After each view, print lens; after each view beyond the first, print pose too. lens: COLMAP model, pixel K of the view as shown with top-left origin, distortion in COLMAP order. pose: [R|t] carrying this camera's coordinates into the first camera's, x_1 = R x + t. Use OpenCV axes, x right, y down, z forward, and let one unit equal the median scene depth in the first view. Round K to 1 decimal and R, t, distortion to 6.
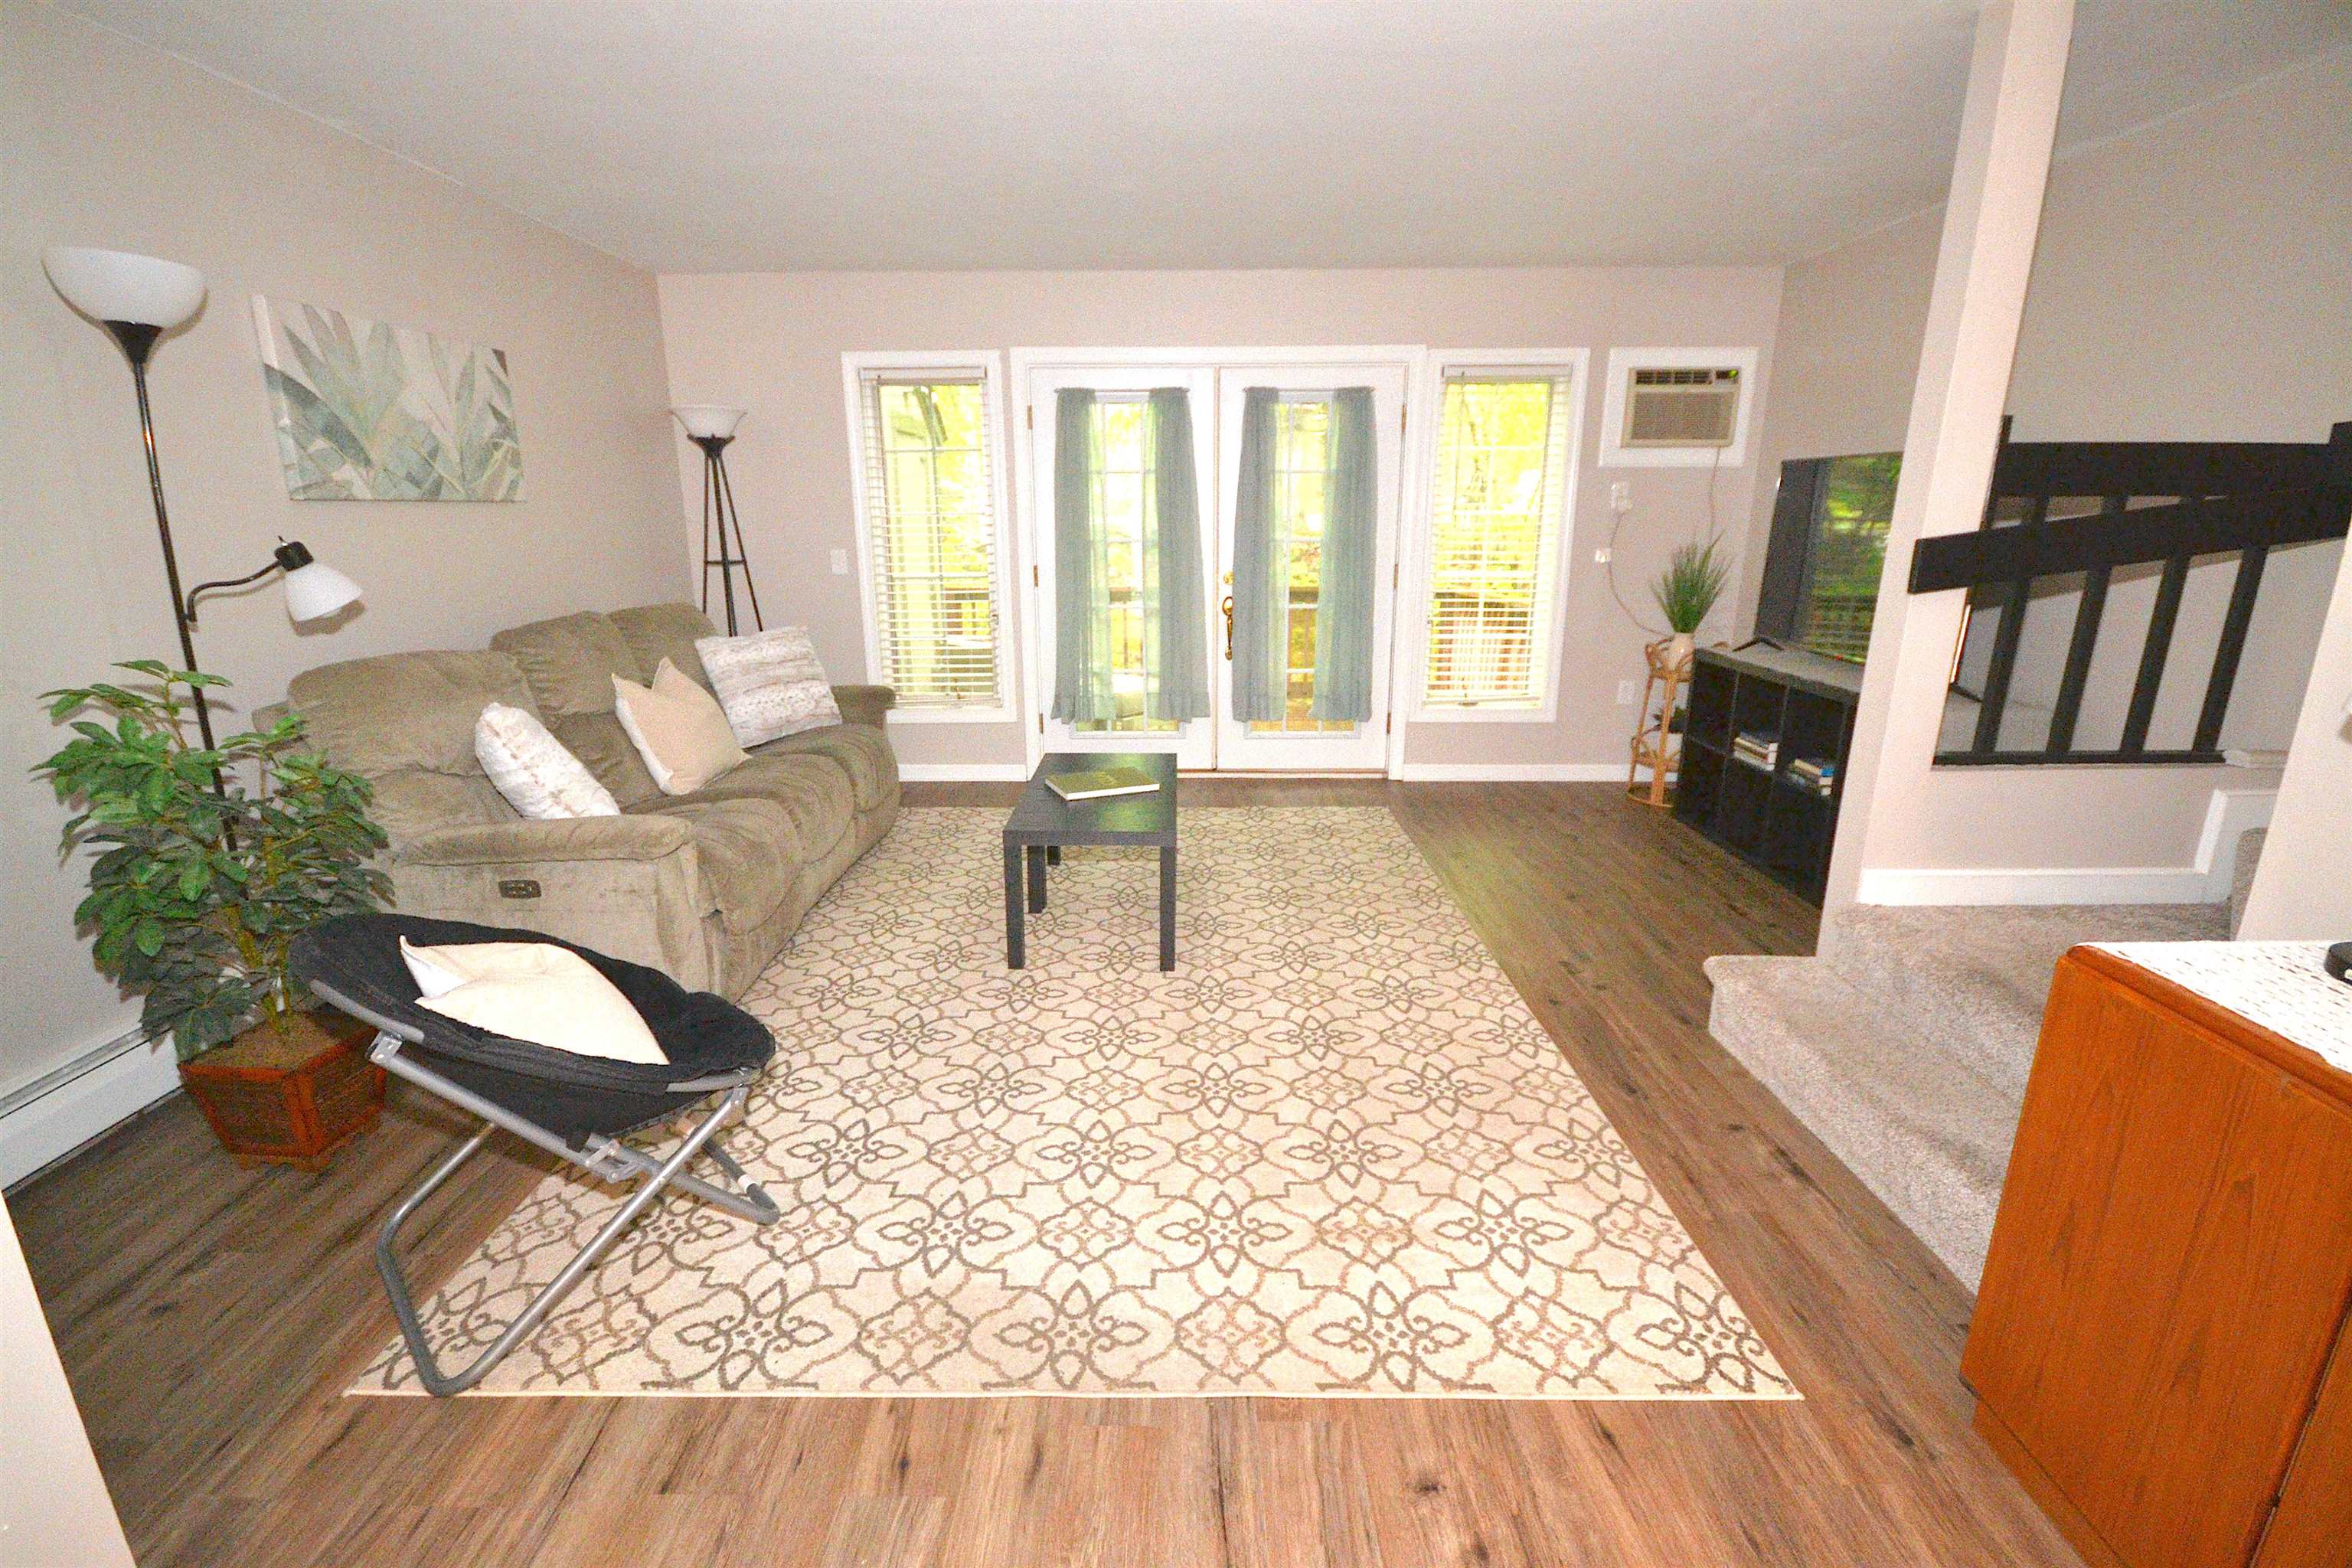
lens RADIAL K [[1057.3, 0, 1165.0], [0, 1057.3, 794.3], [0, 0, 1]] dist [0.000926, -0.005519]
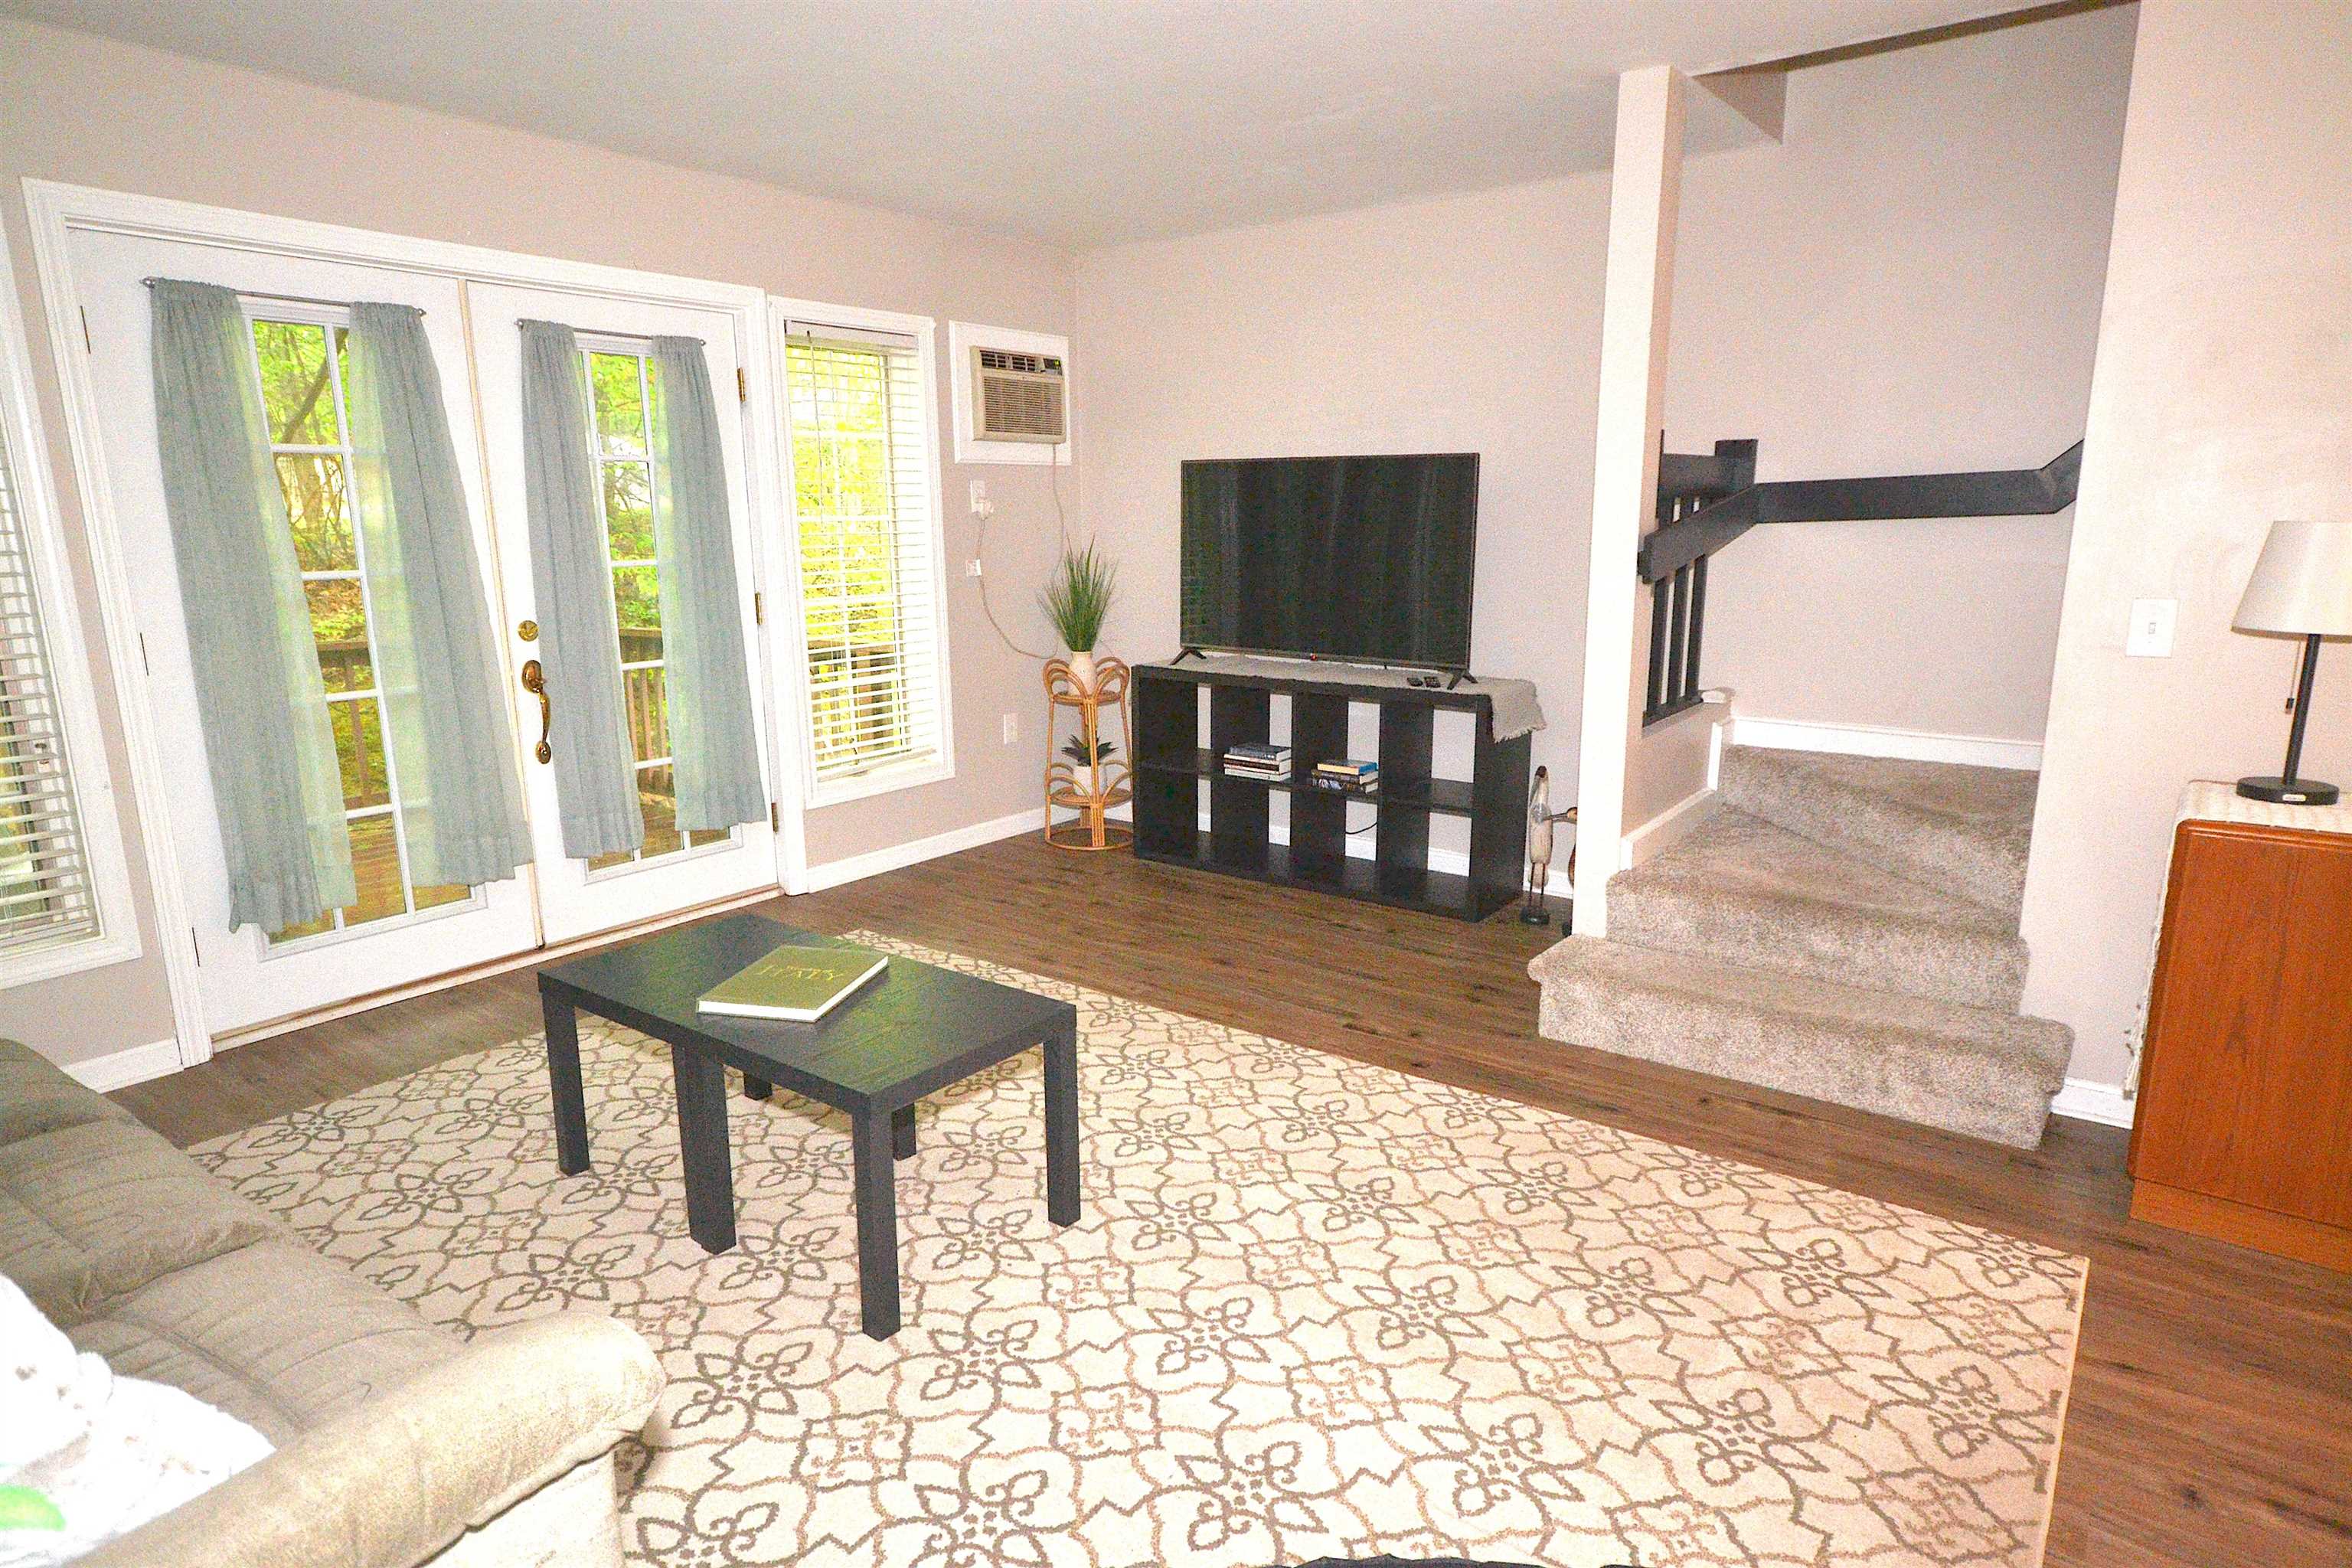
lens RADIAL K [[1361.6, 0, 1176.0], [0, 1361.6, 784.0], [0, 0, 1]] dist [0.014912, 0.001023]
pose [[0.592113, -0.163459, 0.789103, -0.472857], [0.218259, 0.975142, 0.038222, -0.091576], [-0.775735, 0.149597, 0.613071, 0.336843]]
